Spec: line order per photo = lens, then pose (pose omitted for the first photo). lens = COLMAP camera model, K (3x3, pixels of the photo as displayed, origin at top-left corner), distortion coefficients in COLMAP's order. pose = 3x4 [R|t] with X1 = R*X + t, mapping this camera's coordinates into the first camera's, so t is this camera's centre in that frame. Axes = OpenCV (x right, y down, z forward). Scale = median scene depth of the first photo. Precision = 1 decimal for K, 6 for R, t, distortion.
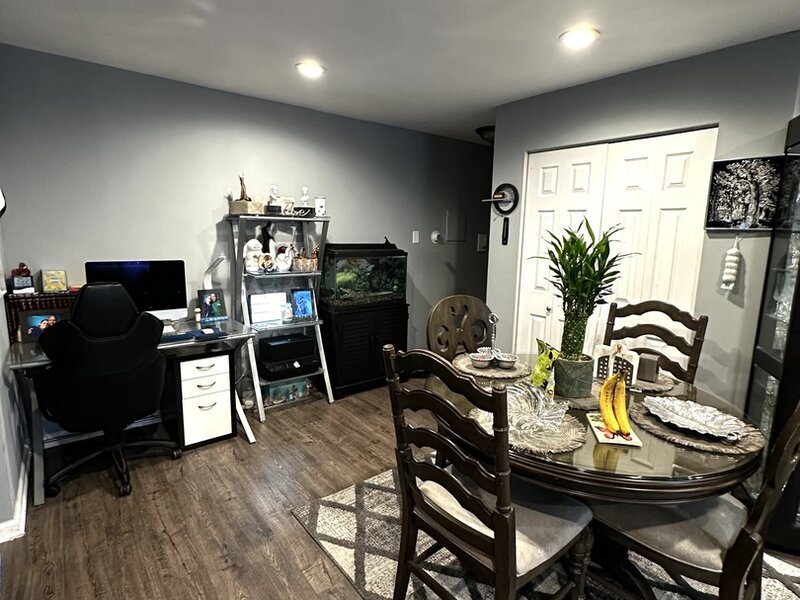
lens RADIAL K [[427.7, 0, 400.0], [0, 427.7, 300.0], [0, 0, 1]] dist [0.002168, -0.001209]
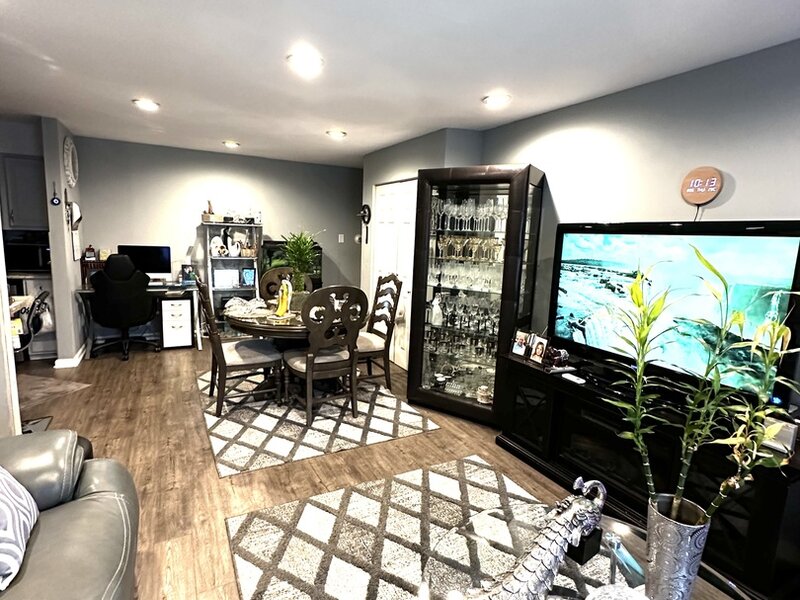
lens RADIAL K [[427.7, 0, 400.0], [0, 427.7, 300.0], [0, 0, 1]] dist [0.002168, -0.001209]
pose [[0.981560, 0.046250, -0.185473, 0.727245], [-0.049046, 0.998741, -0.010514, 0.094912], [0.184753, 0.019417, 0.982593, -0.548205]]
